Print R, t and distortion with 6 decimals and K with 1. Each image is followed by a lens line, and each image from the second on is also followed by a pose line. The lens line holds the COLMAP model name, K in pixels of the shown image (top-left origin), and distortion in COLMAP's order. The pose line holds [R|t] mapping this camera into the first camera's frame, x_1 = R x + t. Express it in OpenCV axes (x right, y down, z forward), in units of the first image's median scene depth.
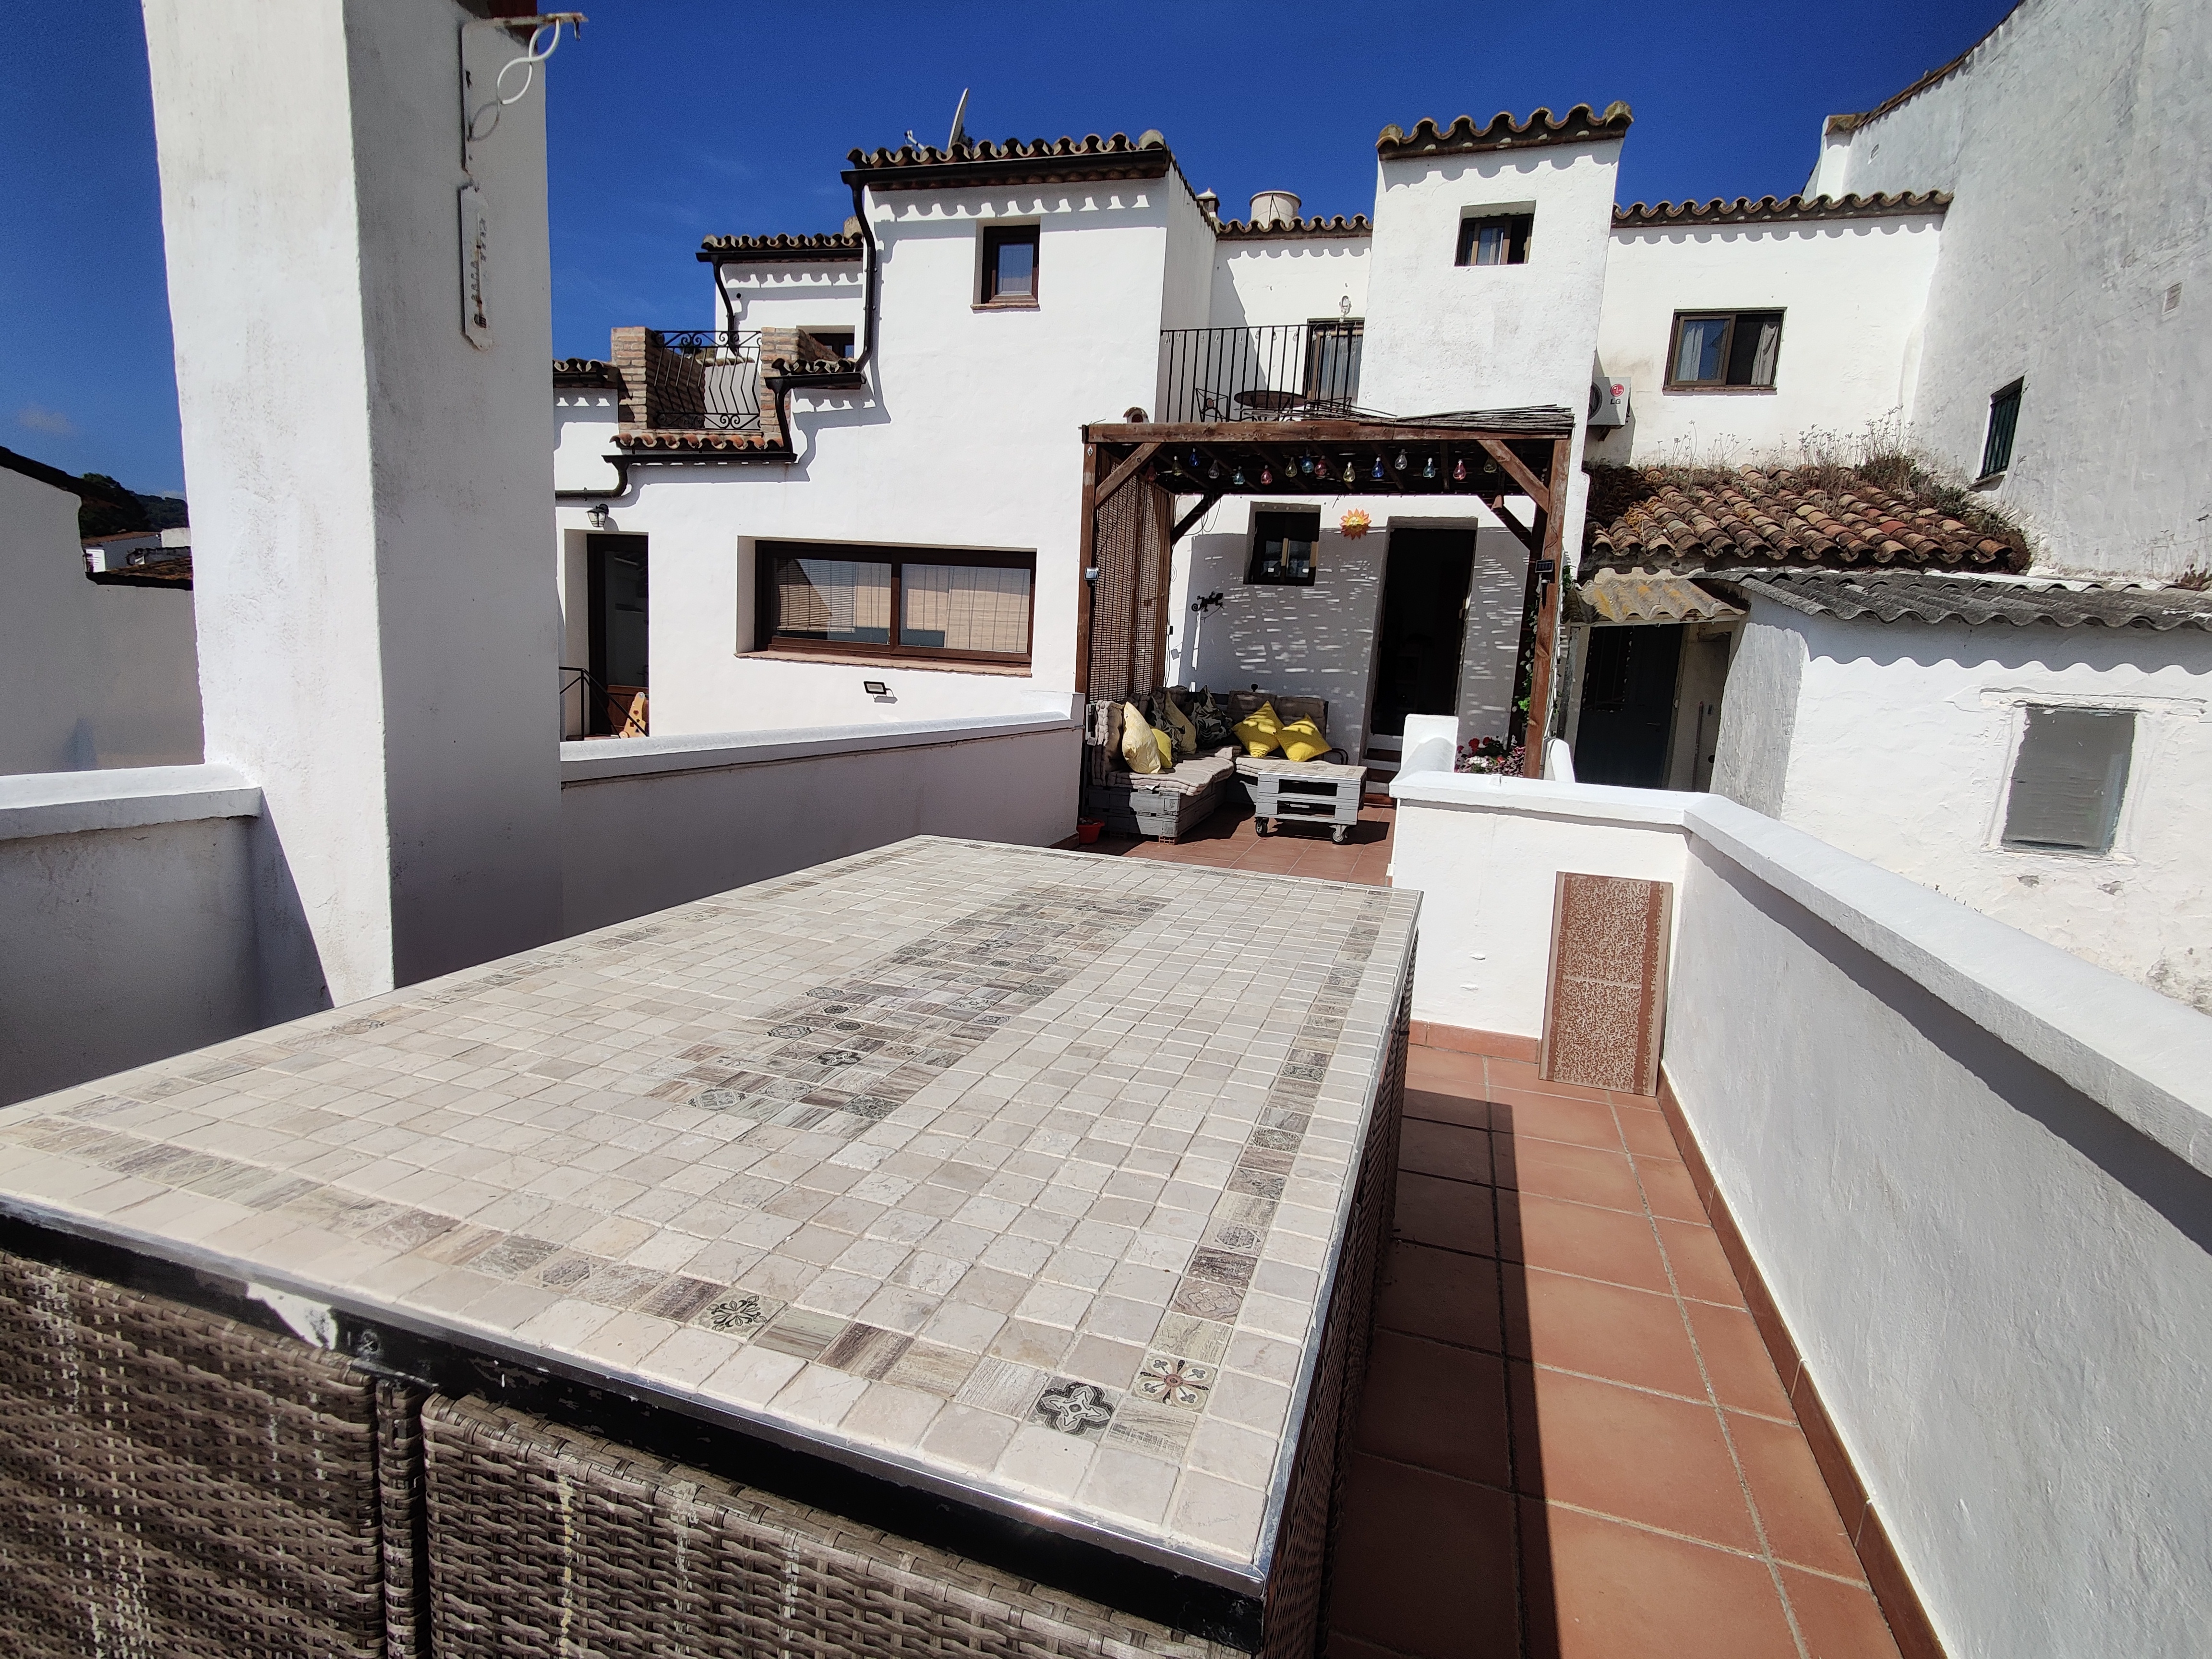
lens RADIAL K [[1086.4, 0, 1110.6], [0, 1086.4, 833.8], [0, 0, 1]] dist [-0.000555, -0.000226]
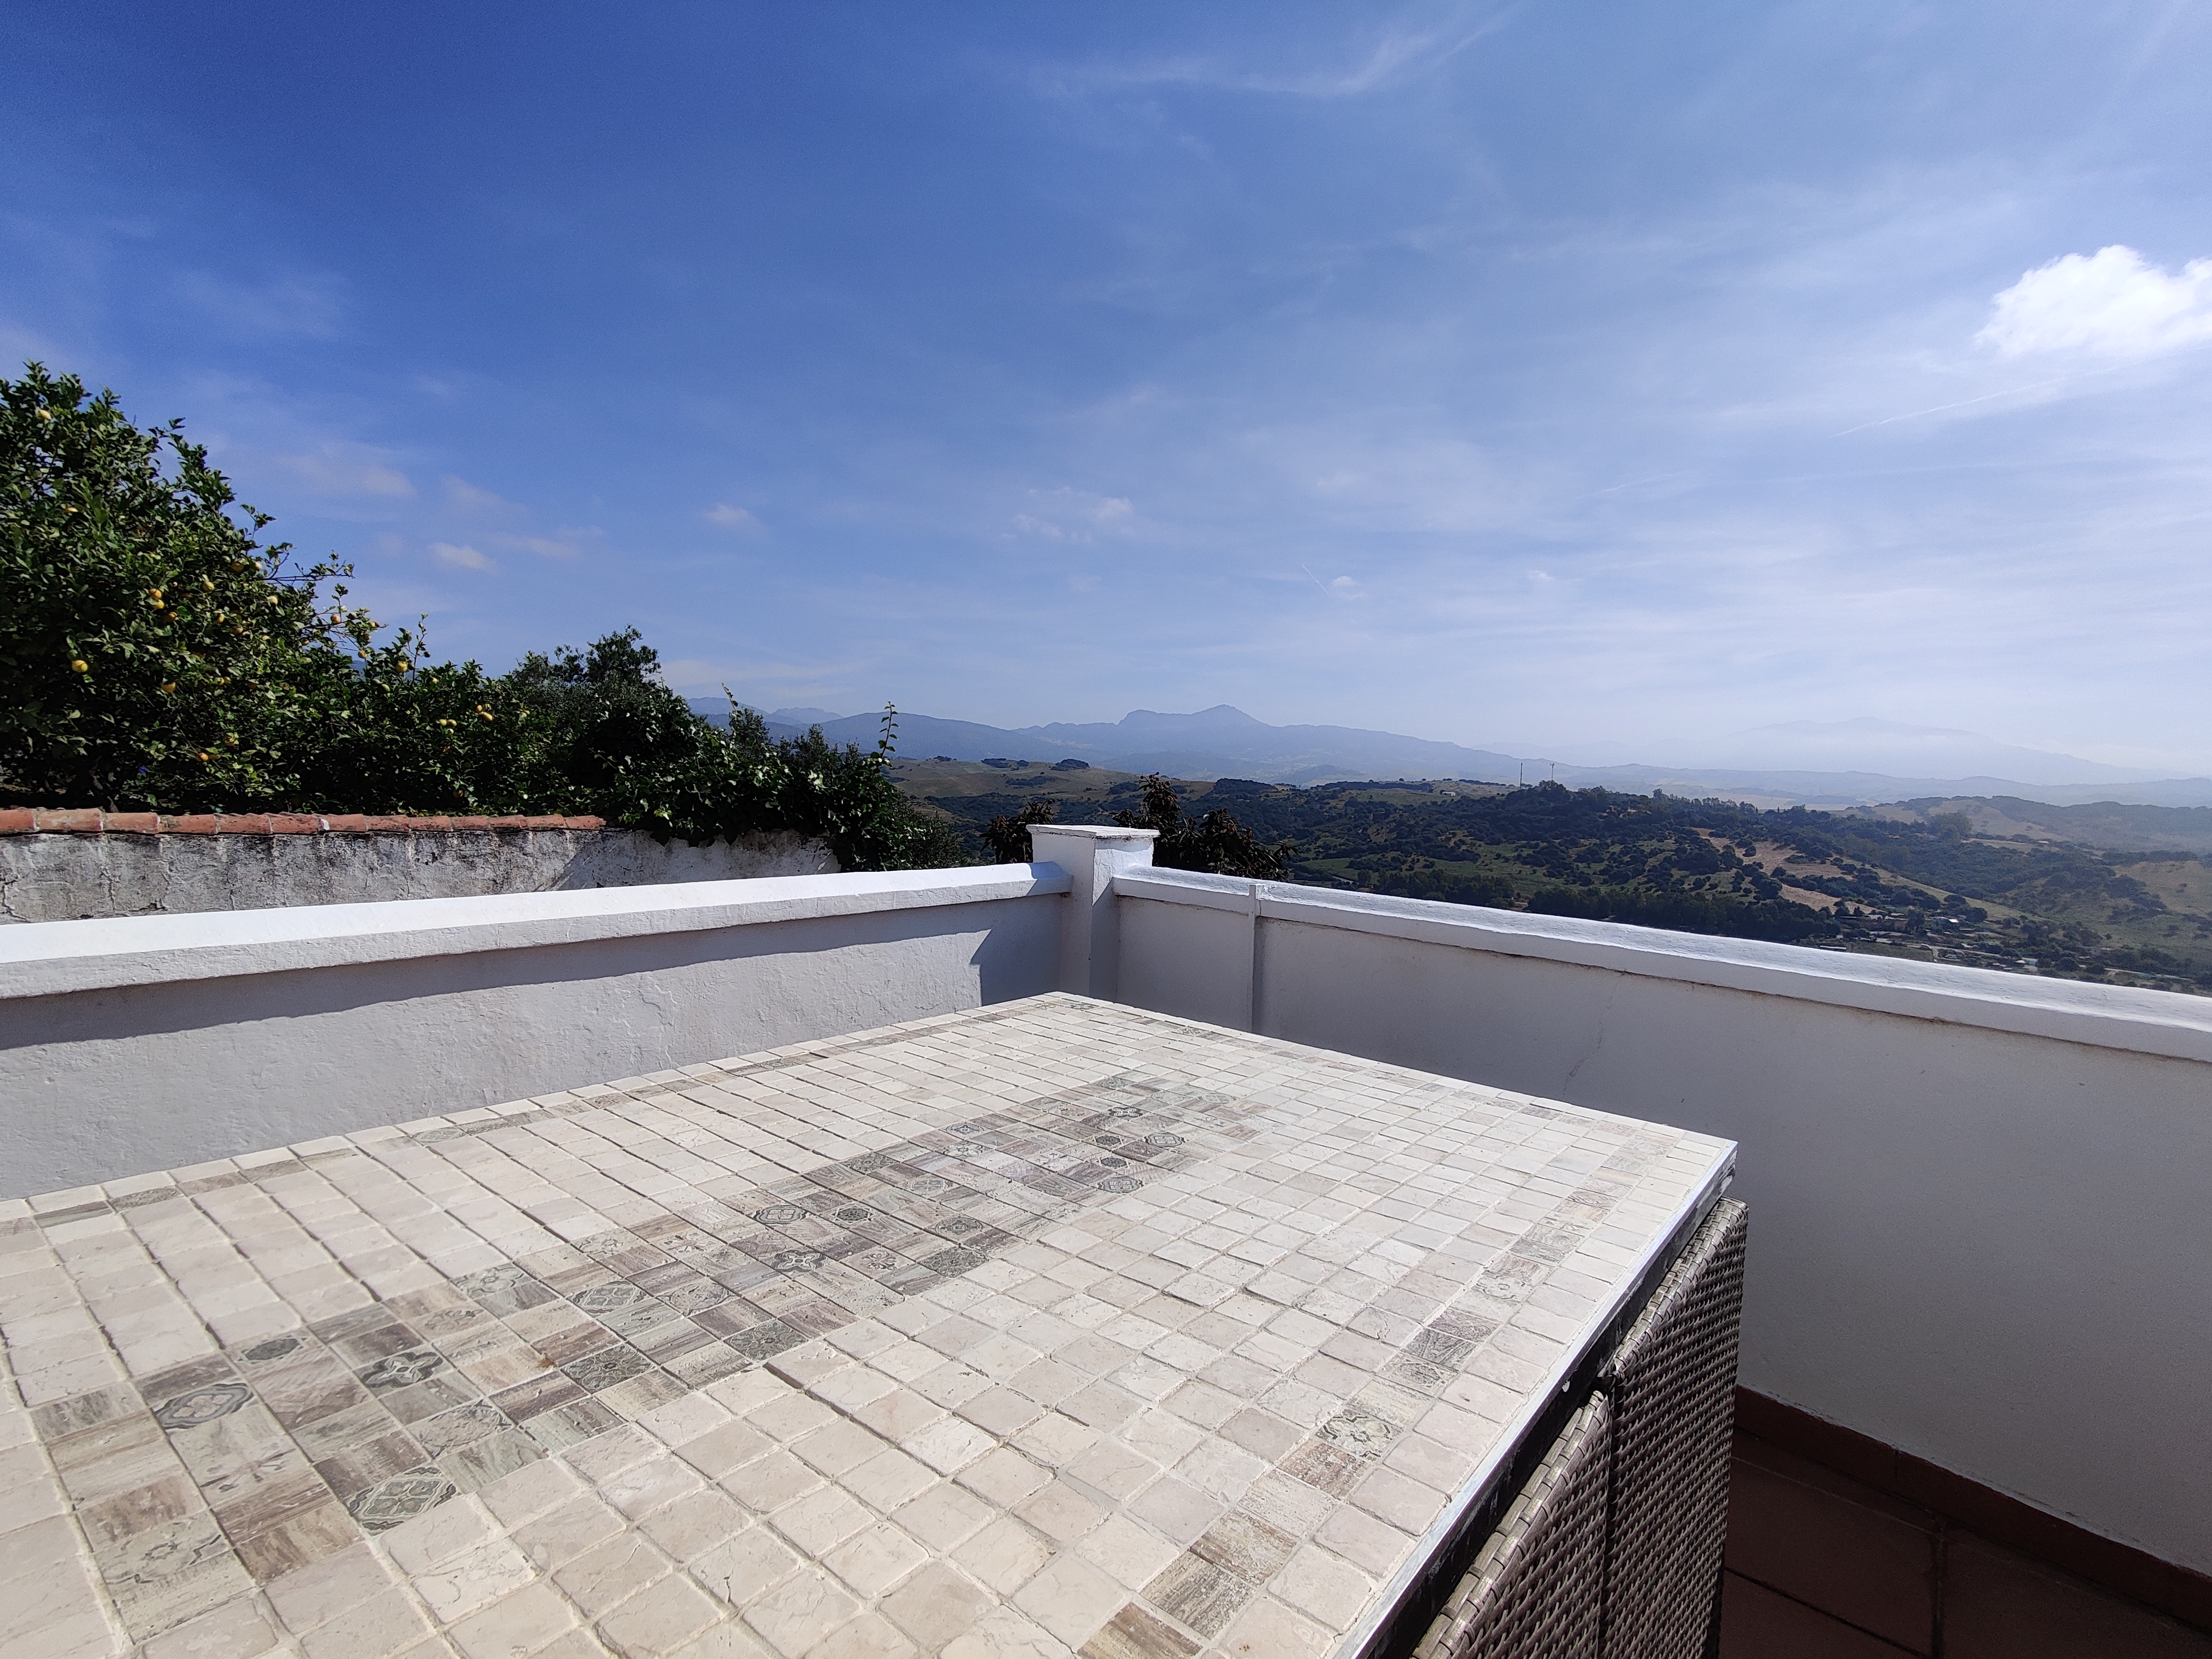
lens RADIAL K [[1086.4, 0, 1098.7], [0, 1086.4, 833.1], [0, 0, 1]] dist [-0.000555, -0.000226]
pose [[-0.930795, -0.112280, 0.347870, -0.523938], [-0.035764, 0.975064, 0.219022, -0.301956], [-0.363788, 0.191423, -0.911601, 1.774646]]
